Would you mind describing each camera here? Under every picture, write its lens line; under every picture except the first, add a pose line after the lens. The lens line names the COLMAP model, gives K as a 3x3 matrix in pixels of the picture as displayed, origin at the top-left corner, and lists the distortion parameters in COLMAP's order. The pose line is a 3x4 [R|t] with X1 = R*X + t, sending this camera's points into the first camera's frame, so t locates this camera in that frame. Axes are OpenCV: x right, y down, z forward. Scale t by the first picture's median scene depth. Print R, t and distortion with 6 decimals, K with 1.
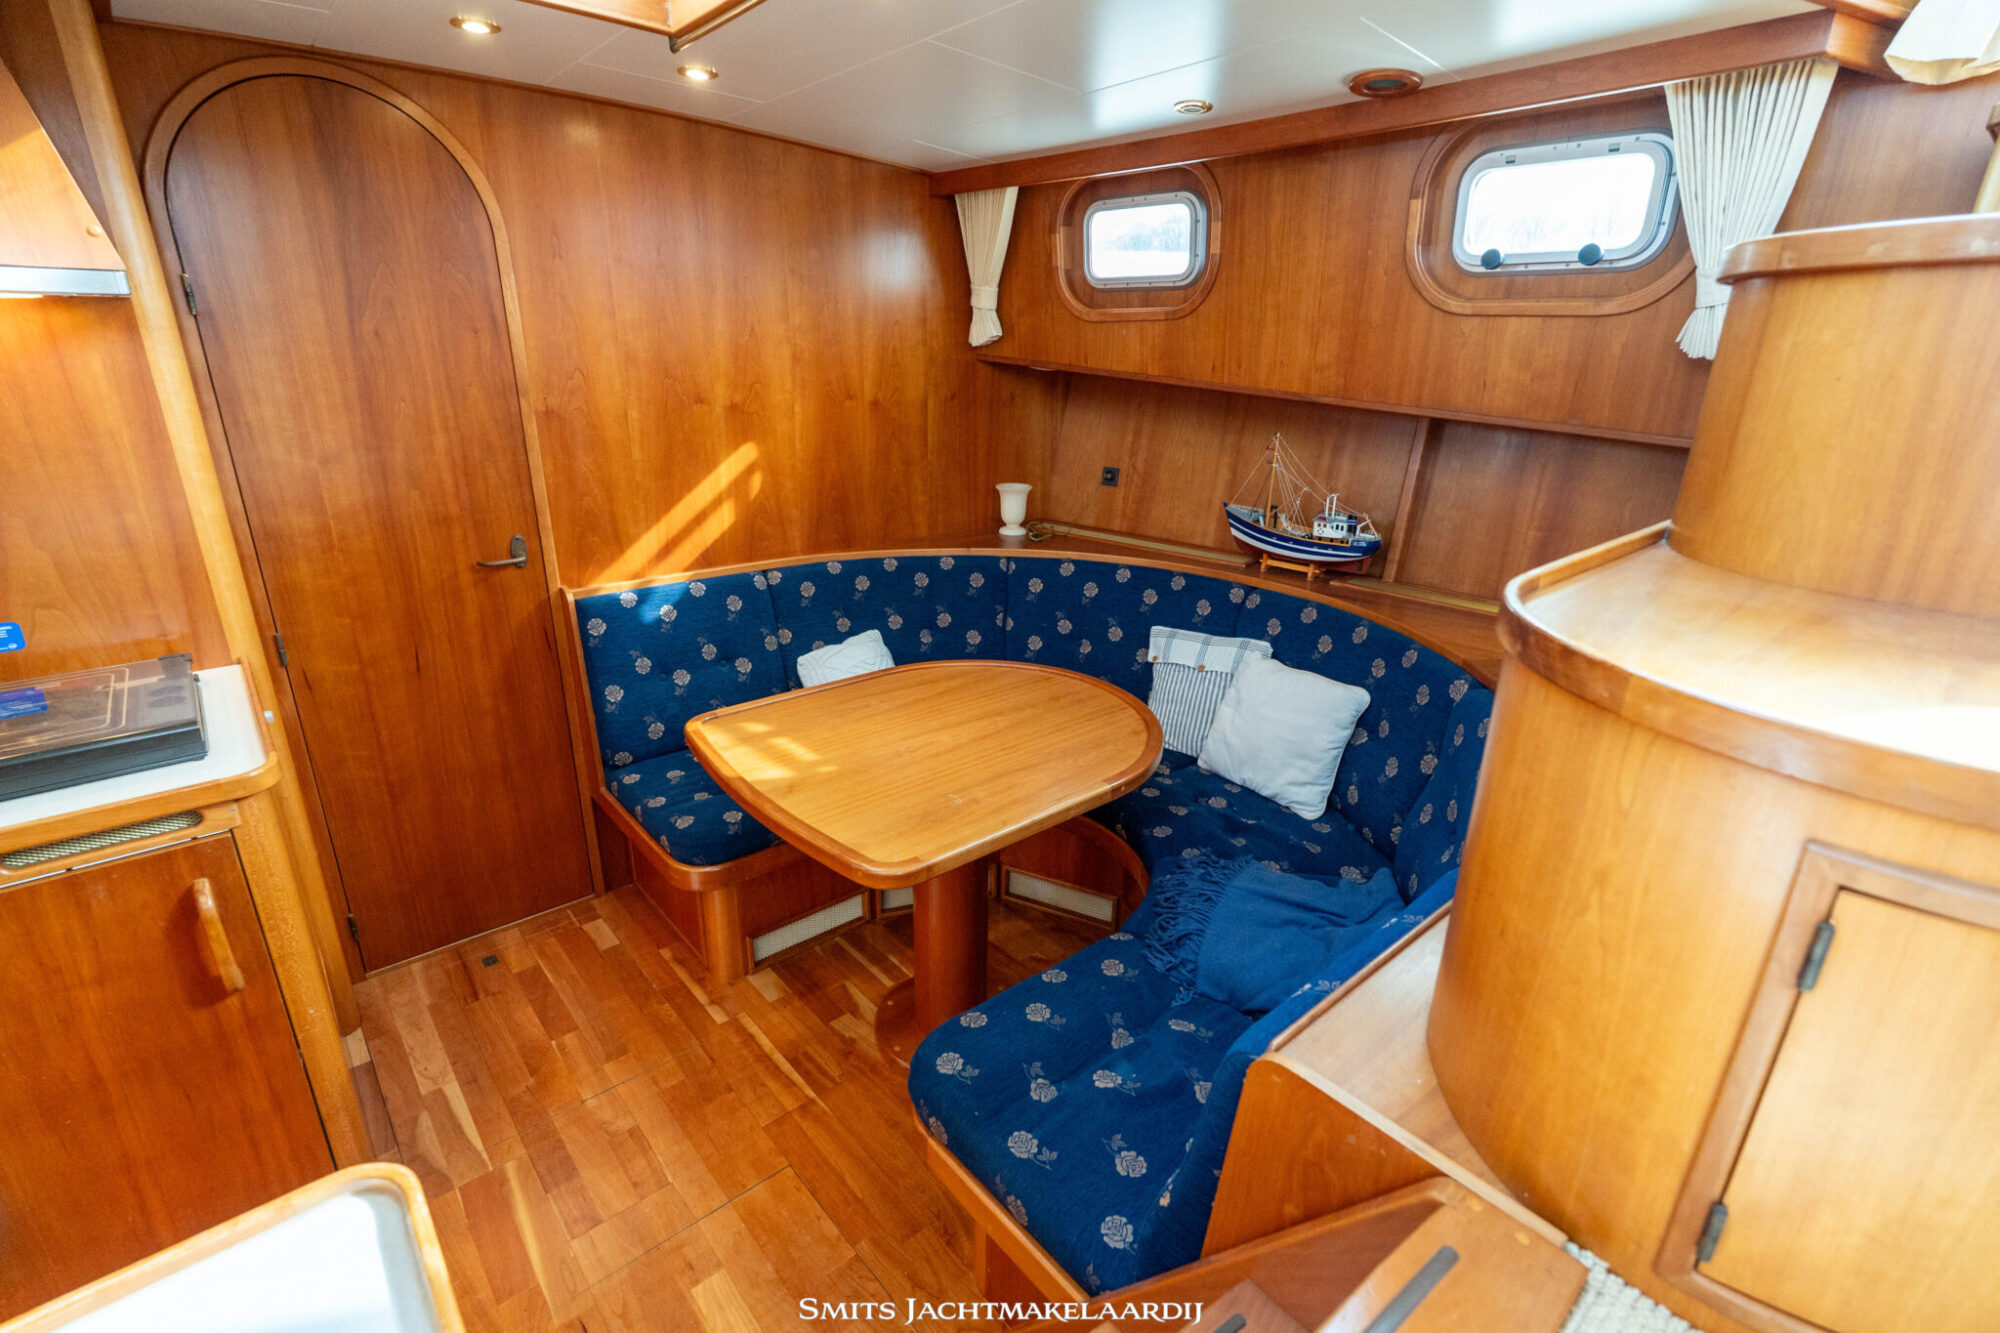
lens RADIAL K [[912.6, 0, 1001.9], [0, 912.6, 664.0], [0, 0, 1]] dist [0.001497, -0.000397]
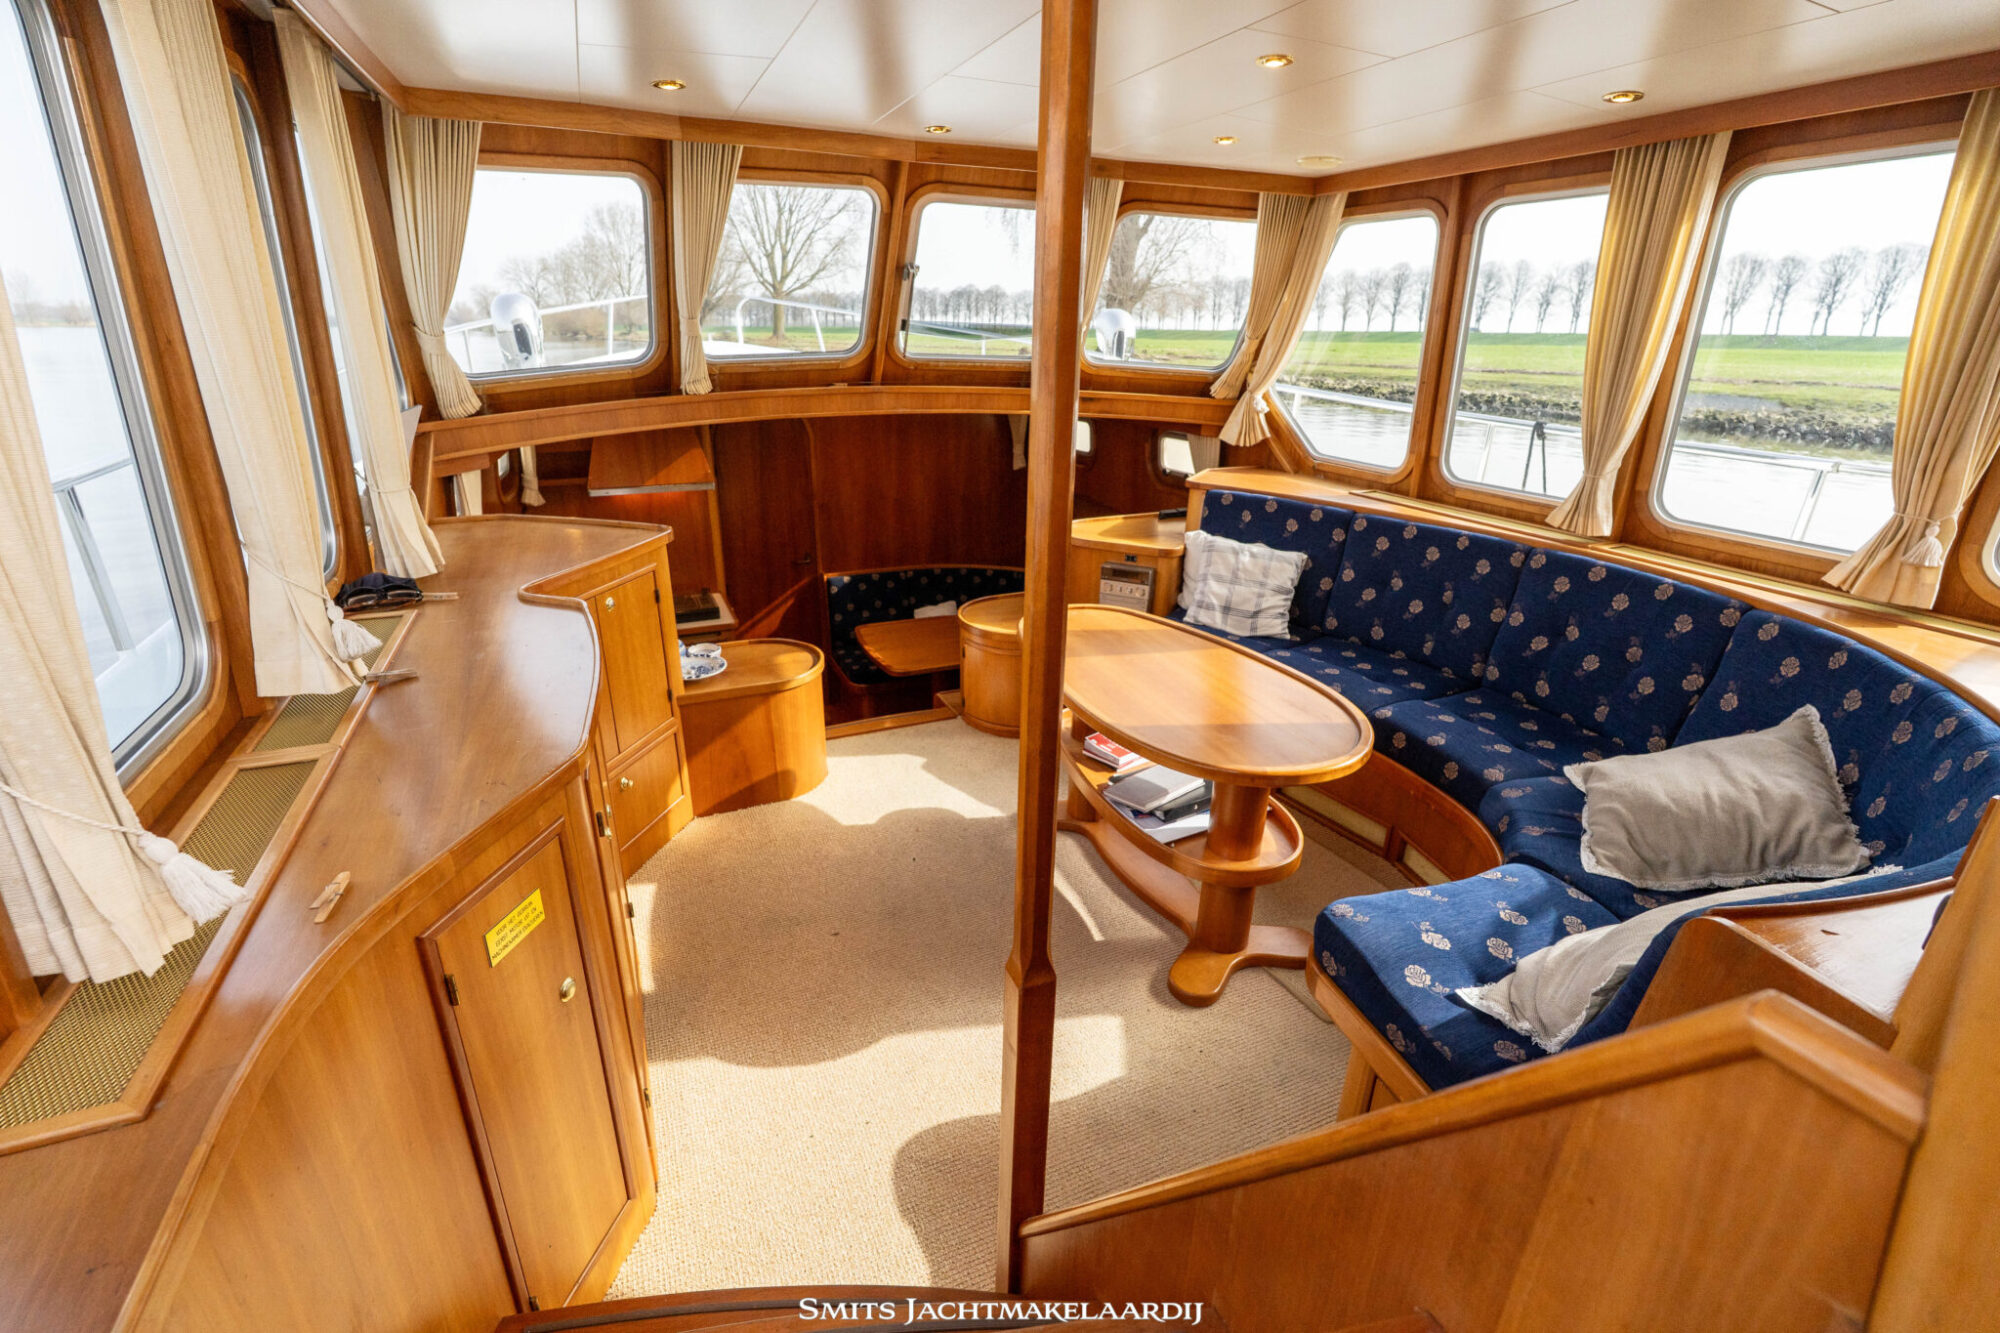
lens RADIAL K [[880.9, 0, 998.2], [0, 880.9, 663.0], [0, 0, 1]] dist [0.004183, -0.000635]
pose [[0.960132, 0.100402, -0.260896, 0.618188], [-0.096078, 0.994942, 0.029308, 0.043761], [0.262519, -0.003073, 0.964922, -1.169513]]
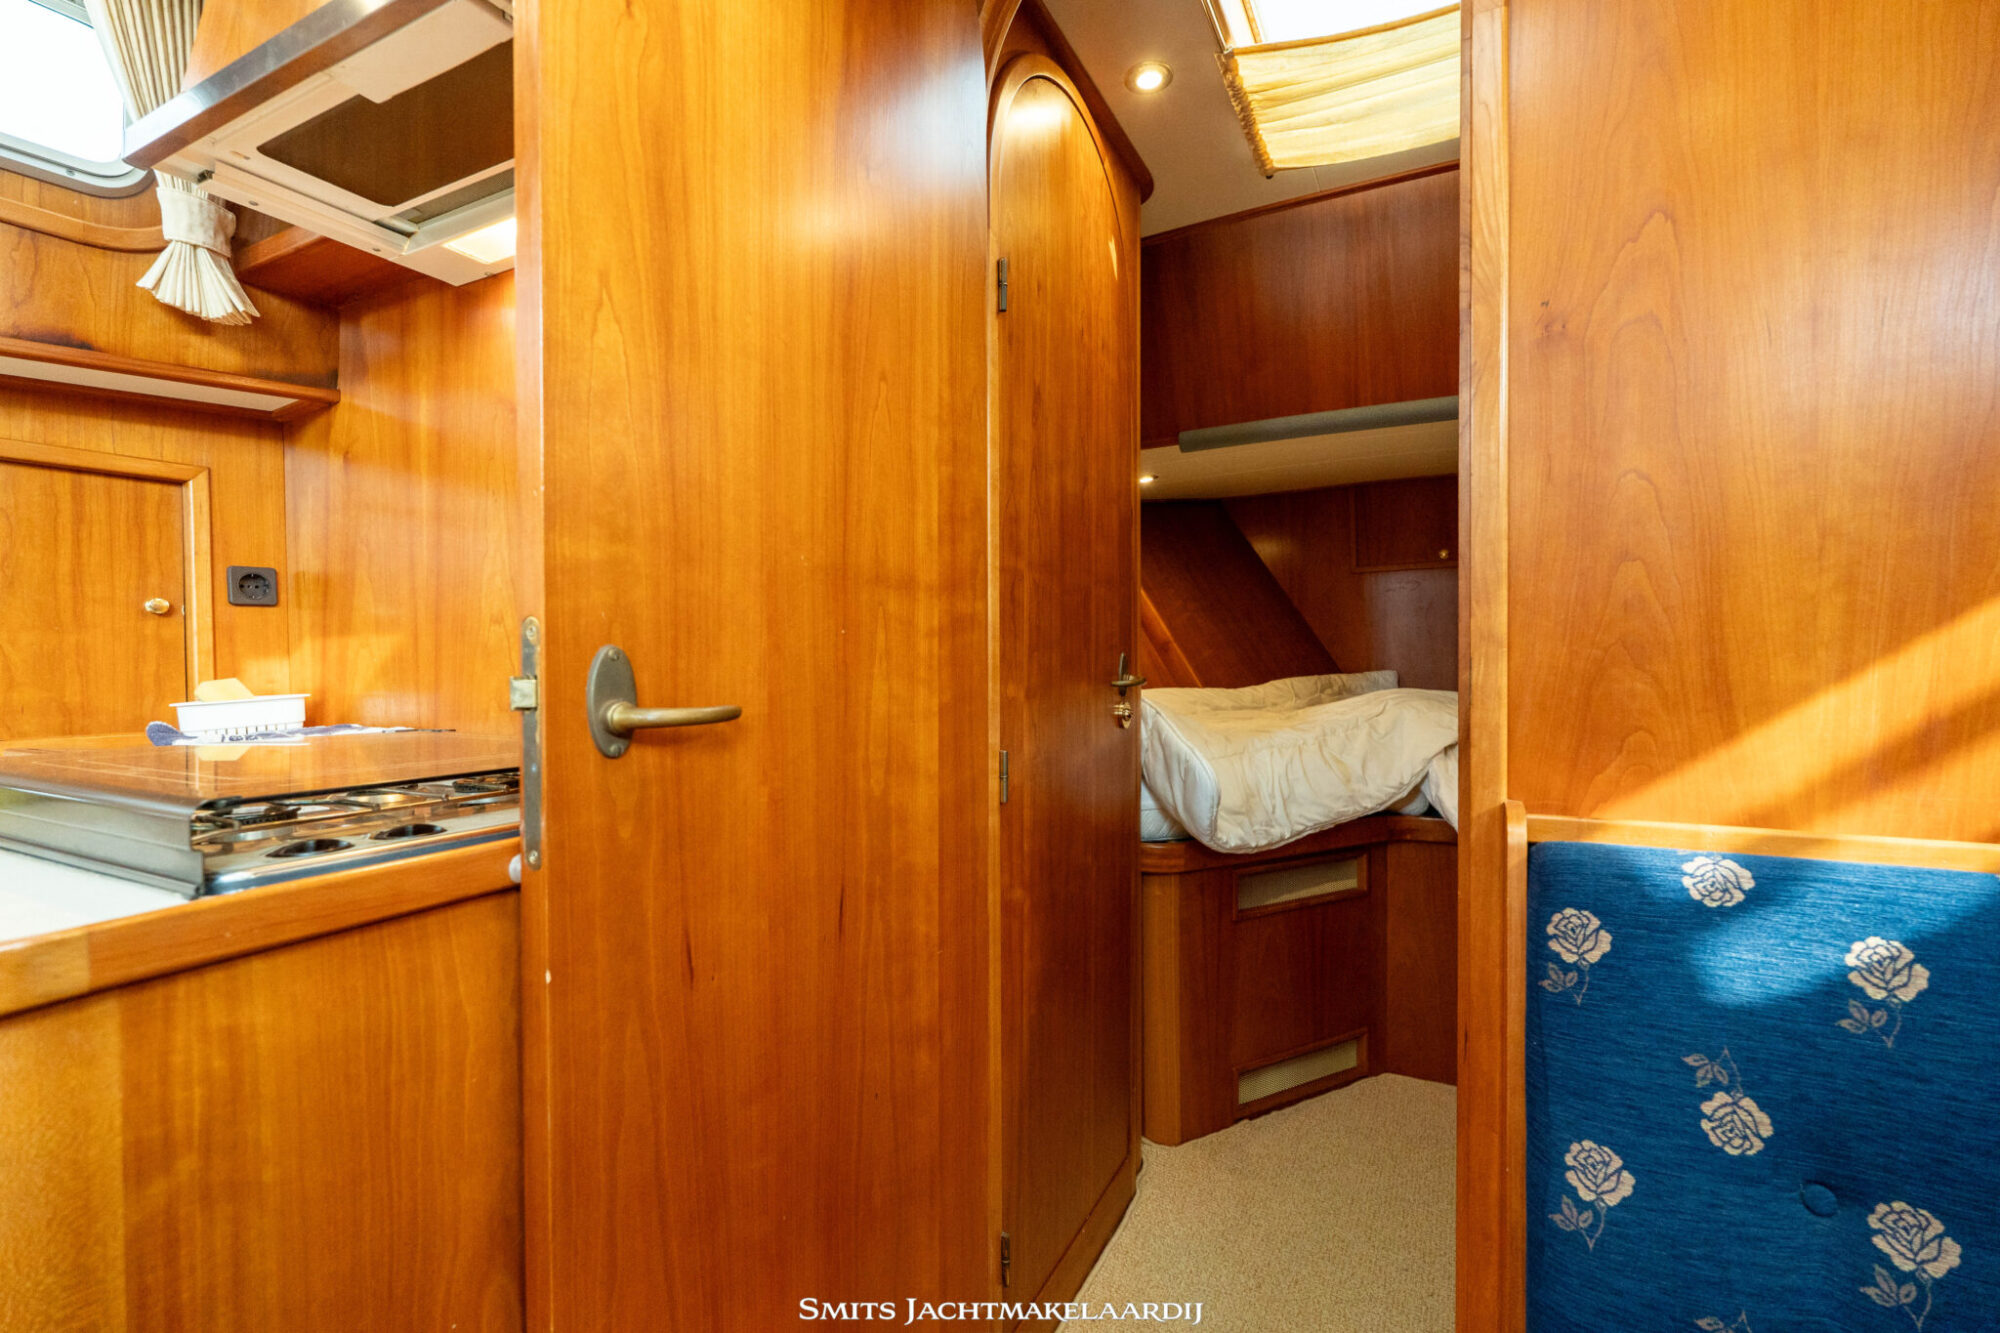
lens RADIAL K [[880.9, 0, 986.9], [0, 880.9, 662.2], [0, 0, 1]] dist [0.004183, -0.000635]
pose [[0.364764, -0.000240, -0.931100, -0.227052], [-0.298047, 0.947353, -0.117006, -0.033709], [0.882108, 0.320191, 0.345489, 0.668967]]
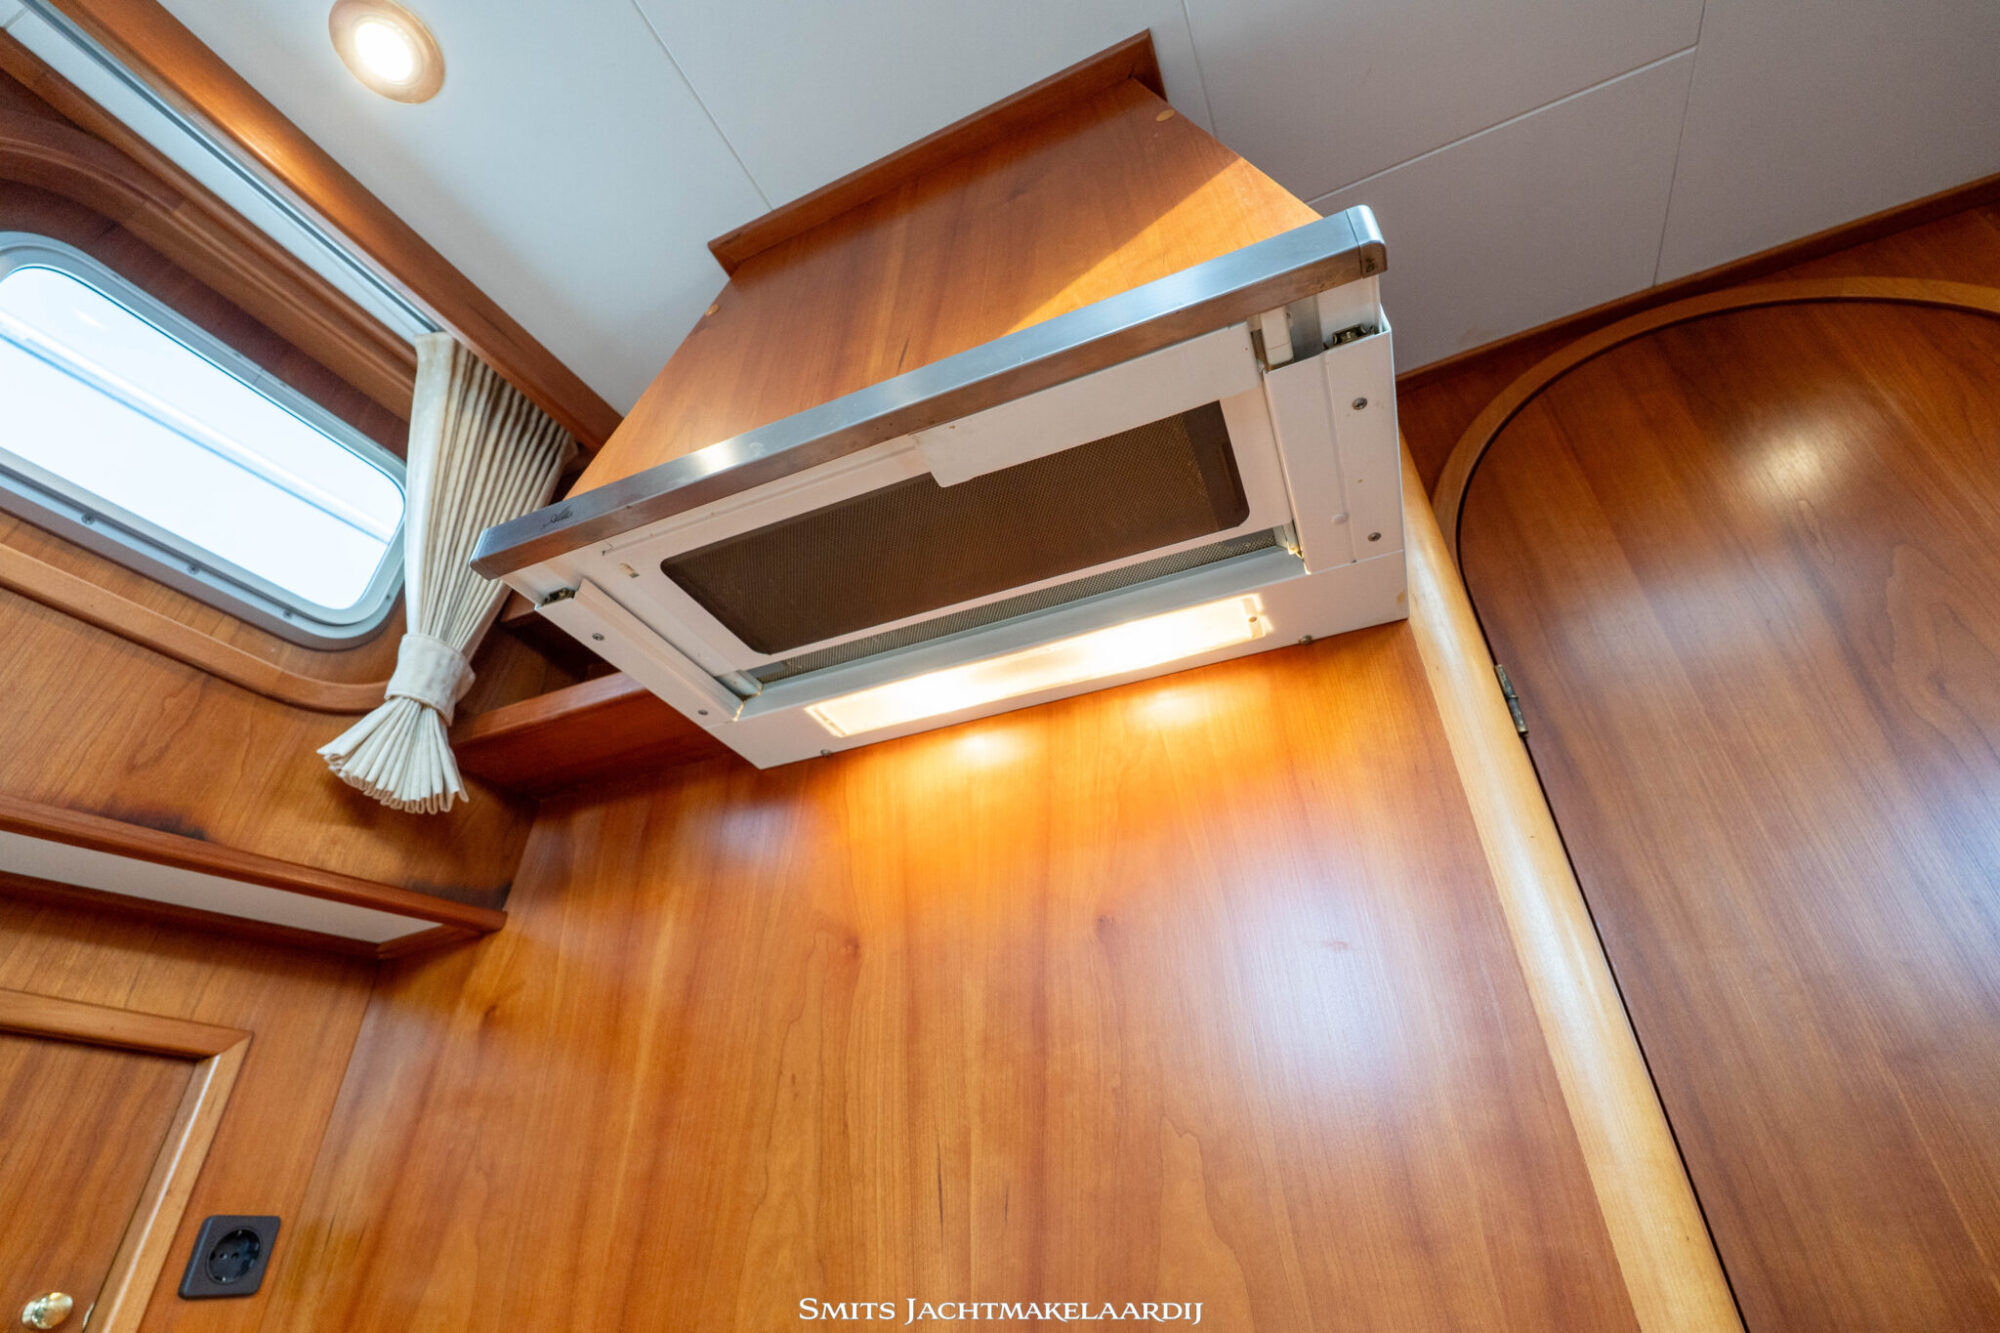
lens RADIAL K [[912.6, 0, 989.7], [0, 912.6, 670.9], [0, 0, 1]] dist [0.001497, -0.000397]
pose [[0.432481, -0.505299, -0.746748, -0.473502], [-0.277425, 0.713455, -0.643442, -0.019225], [0.857901, 0.485444, 0.168373, 0.500035]]
